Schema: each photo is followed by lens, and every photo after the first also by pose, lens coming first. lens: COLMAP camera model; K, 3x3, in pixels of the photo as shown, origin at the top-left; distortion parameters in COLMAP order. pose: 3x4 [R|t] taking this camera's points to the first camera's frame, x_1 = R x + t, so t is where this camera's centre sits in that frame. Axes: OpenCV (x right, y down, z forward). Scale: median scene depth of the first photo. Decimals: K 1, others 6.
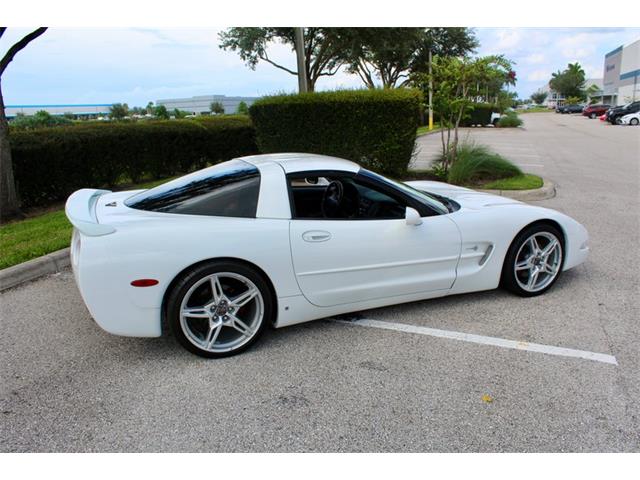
lens RADIAL K [[534.4, 0, 320.0], [0, 534.4, 240.0], [0, 0, 1]] dist [-0.173562, 0.161482]
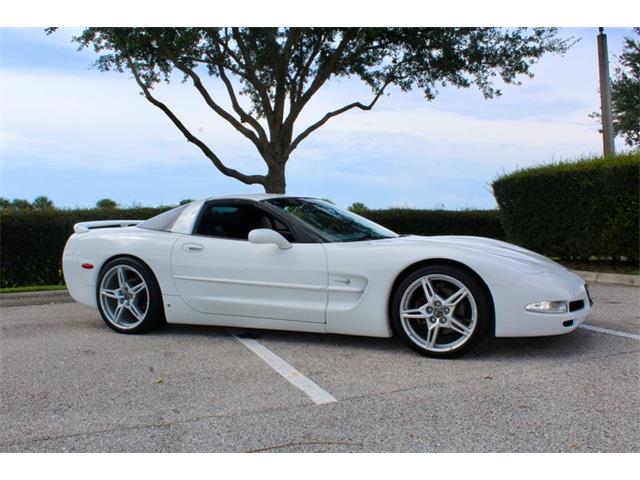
lens RADIAL K [[599.8, 0, 320.0], [0, 599.8, 240.0], [0, 0, 1]] dist [-0.141605, 0.143580]
pose [[0.703869, 0.027889, -0.709782, 0.983207], [-0.174062, 0.975536, -0.134281, 0.091093], [0.688673, 0.218063, 0.691504, 0.232402]]
